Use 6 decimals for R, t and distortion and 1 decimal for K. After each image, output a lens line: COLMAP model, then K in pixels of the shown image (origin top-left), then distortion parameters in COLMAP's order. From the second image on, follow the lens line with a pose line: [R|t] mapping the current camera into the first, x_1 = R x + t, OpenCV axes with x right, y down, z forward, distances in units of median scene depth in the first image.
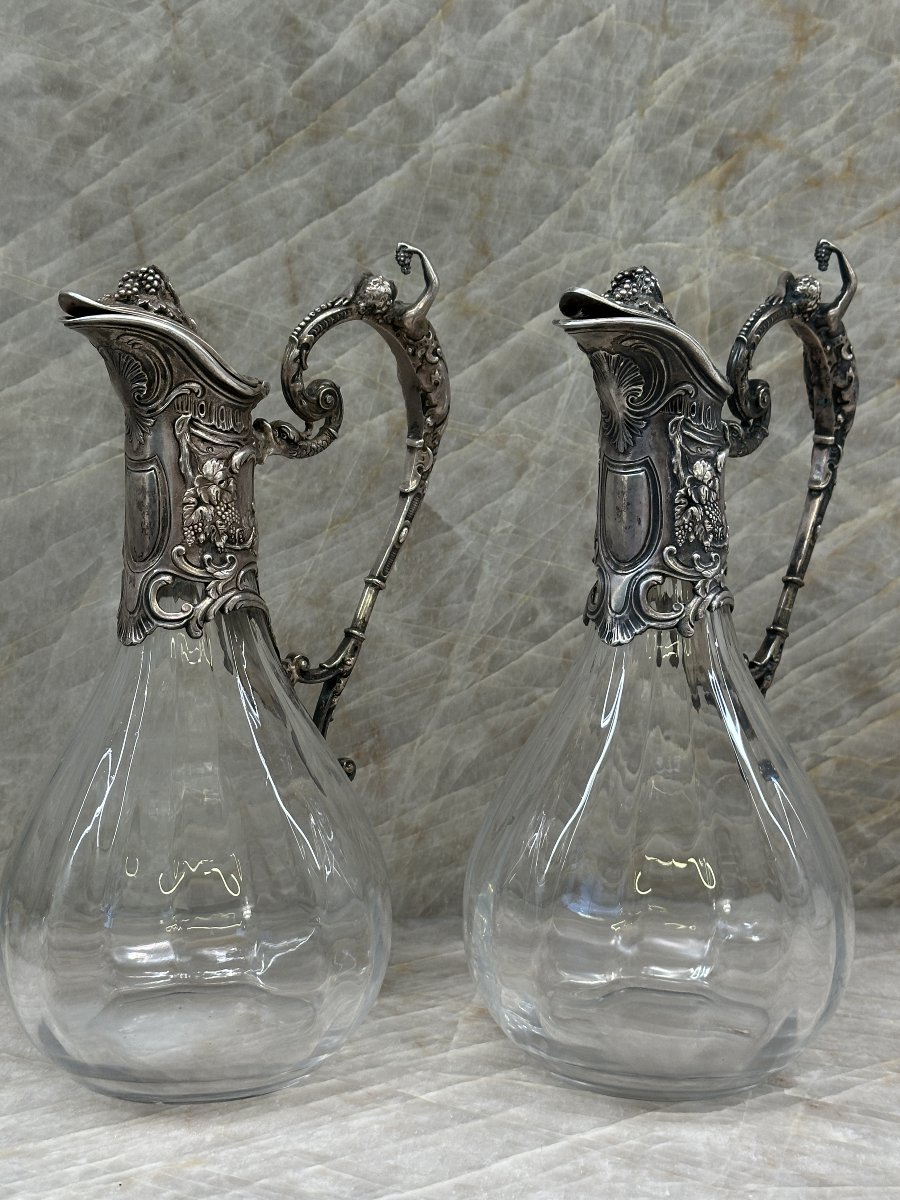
lens RADIAL K [[1833.0, 0, 451.5], [0, 1833.0, 613.9], [0, 0, 1]] dist [0.164254, -0.211062]
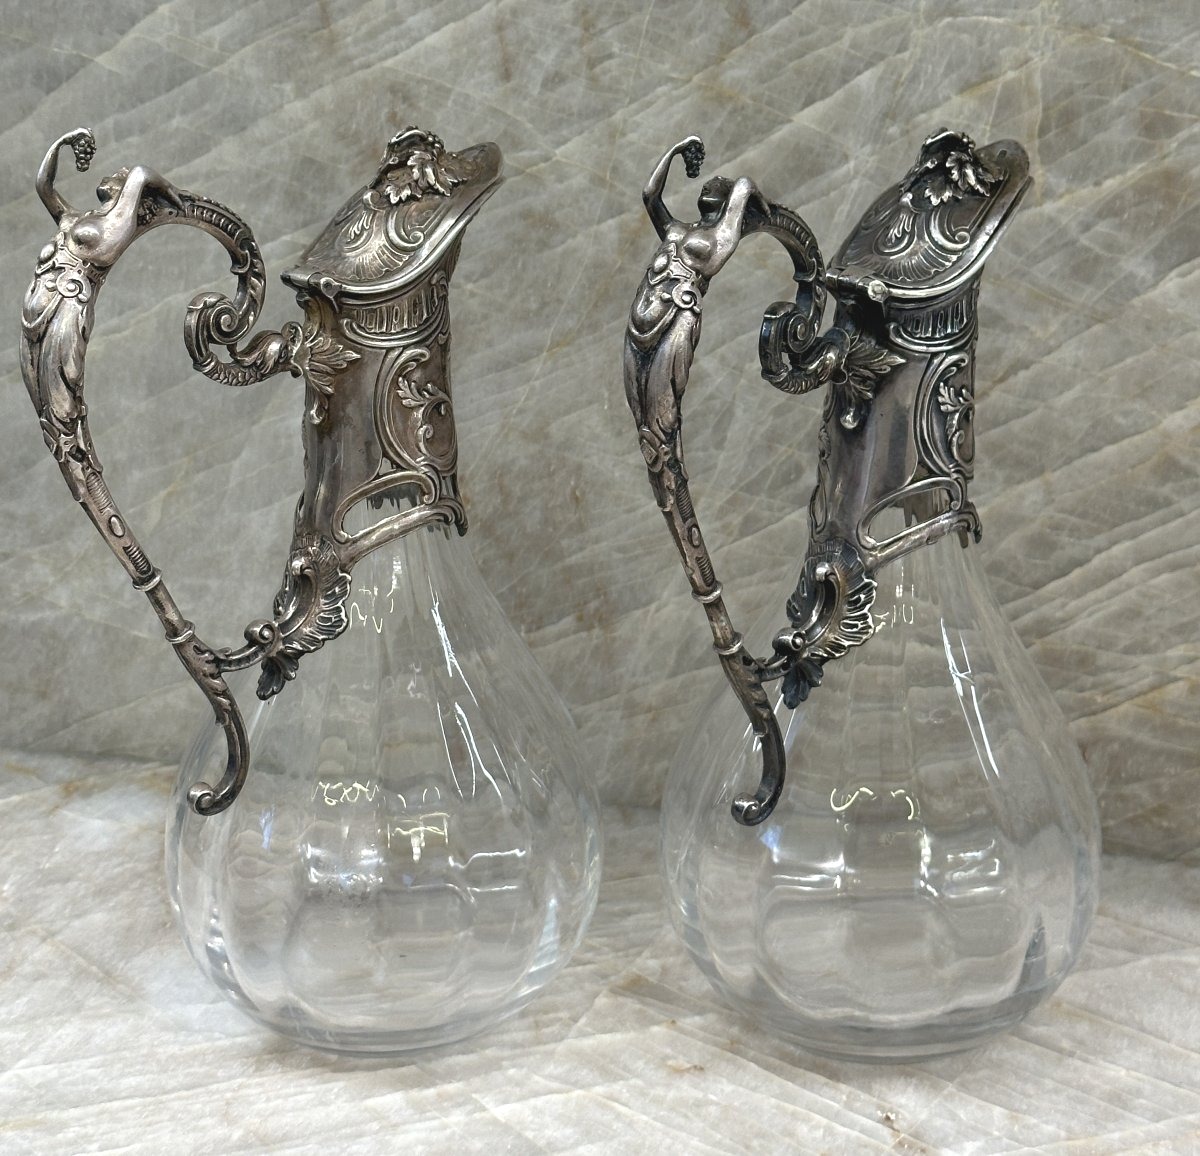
lens RADIAL K [[2432.2, 0, 597.2], [0, 2432.2, 432.0], [0, 0, 1]] dist [0.151684, -0.066348]
pose [[0.959924, 0.090604, -0.265212, 0.243509], [-0.039943, 0.980870, 0.190520, -0.217588], [0.277401, -0.172291, 0.945180, -0.020007]]
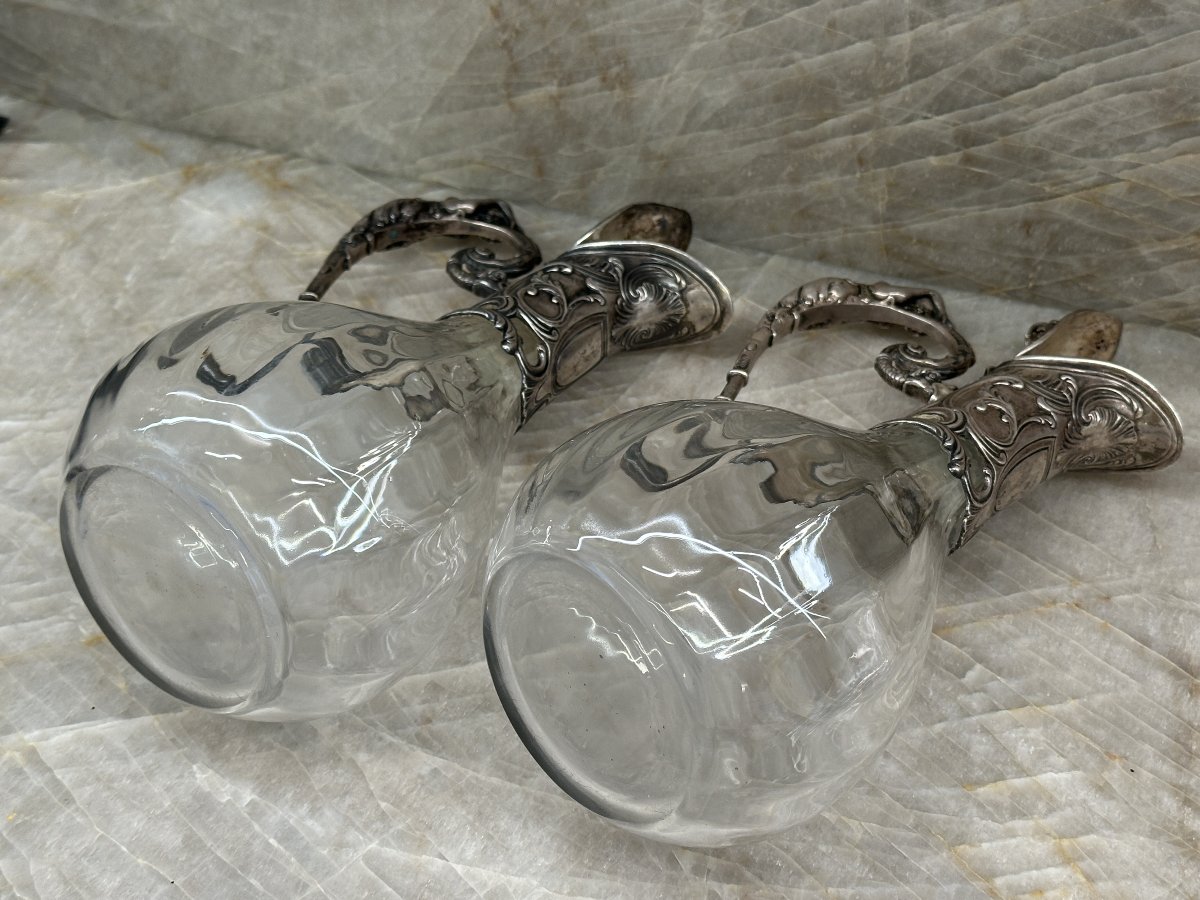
lens RADIAL K [[1833.0, 0, 602.3], [0, 1833.0, 458.2], [0, 0, 1]] dist [0.164254, -0.211062]
pose [[0.921269, 0.278150, -0.271838, 0.264522], [-0.048145, 0.775130, 0.629965, -0.375213], [0.385935, -0.567280, 0.727495, 0.203137]]
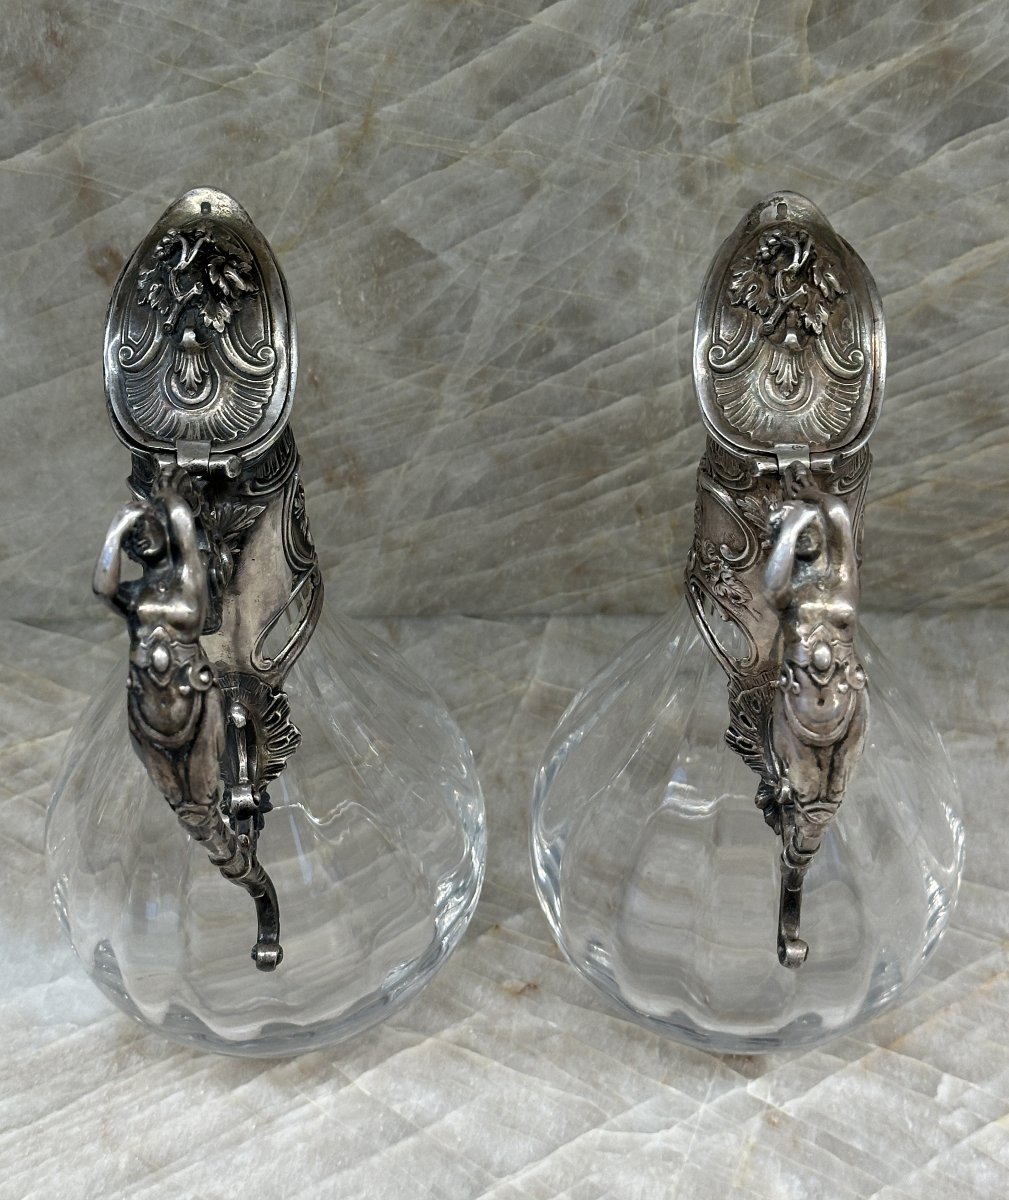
lens RADIAL K [[2186.4, 0, 547.0], [0, 2186.4, 579.1], [0, 0, 1]] dist [0.138595, -0.050954]
pose [[0.997144, 0.054373, -0.052407, 0.098026], [-0.008499, 0.770356, 0.637558, -0.509844], [0.075038, -0.635292, 0.768618, 0.246805]]
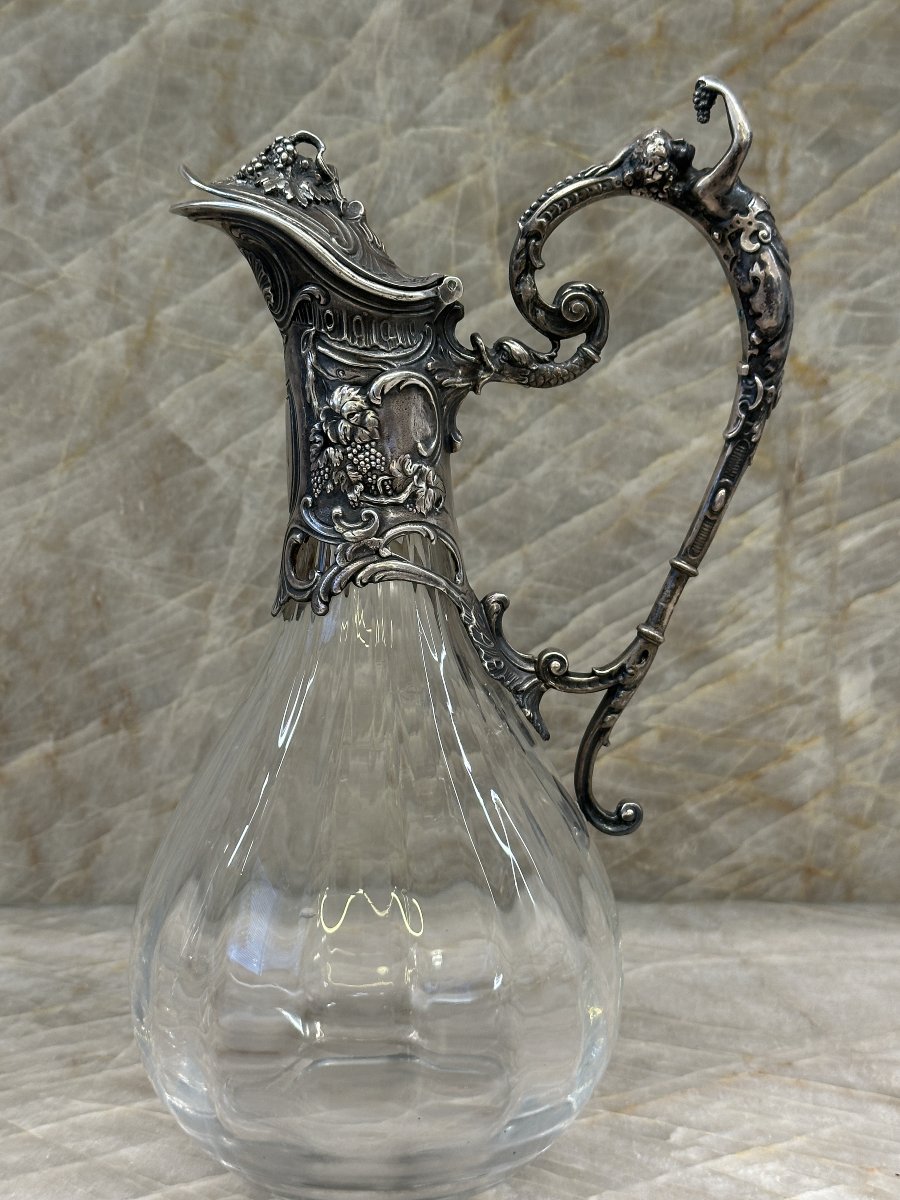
lens RADIAL K [[1835.0, 0, 442.9], [0, 1835.0, 608.0], [0, 0, 1]] dist [0.168561, -0.277956]
pose [[0.994768, 0.006148, -0.101974, 0.203187], [-0.002794, 0.999451, 0.033000, -0.006704], [0.102121, -0.032543, 0.994240, 0.139684]]
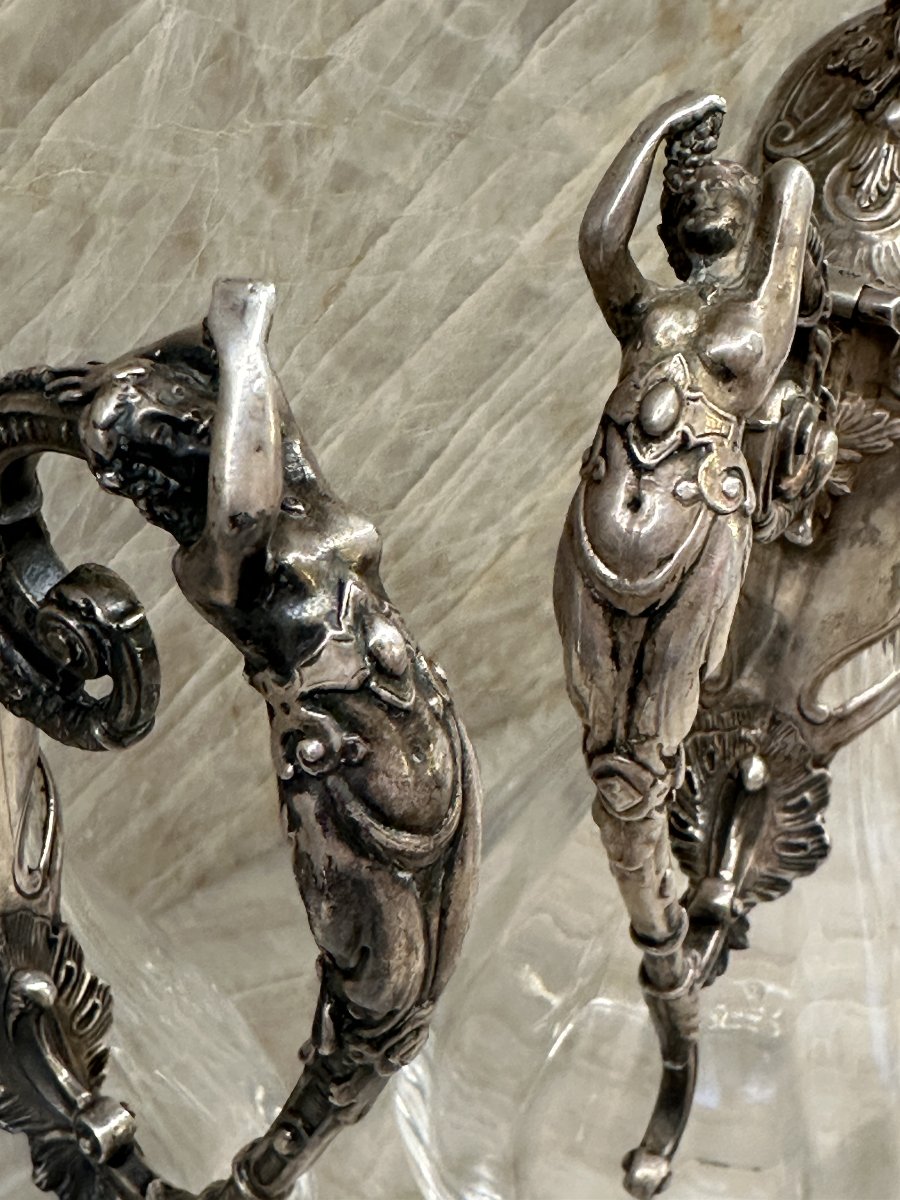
lens RADIAL K [[1896.5, 0, 449.3], [0, 1896.5, 629.9], [0, 0, 1]] dist [0.007806, -0.108799]
pose [[0.791824, -0.328313, 0.515001, -0.166633], [0.020060, 0.856753, 0.515337, -0.238307], [-0.610420, -0.397726, 0.684983, 0.581435]]
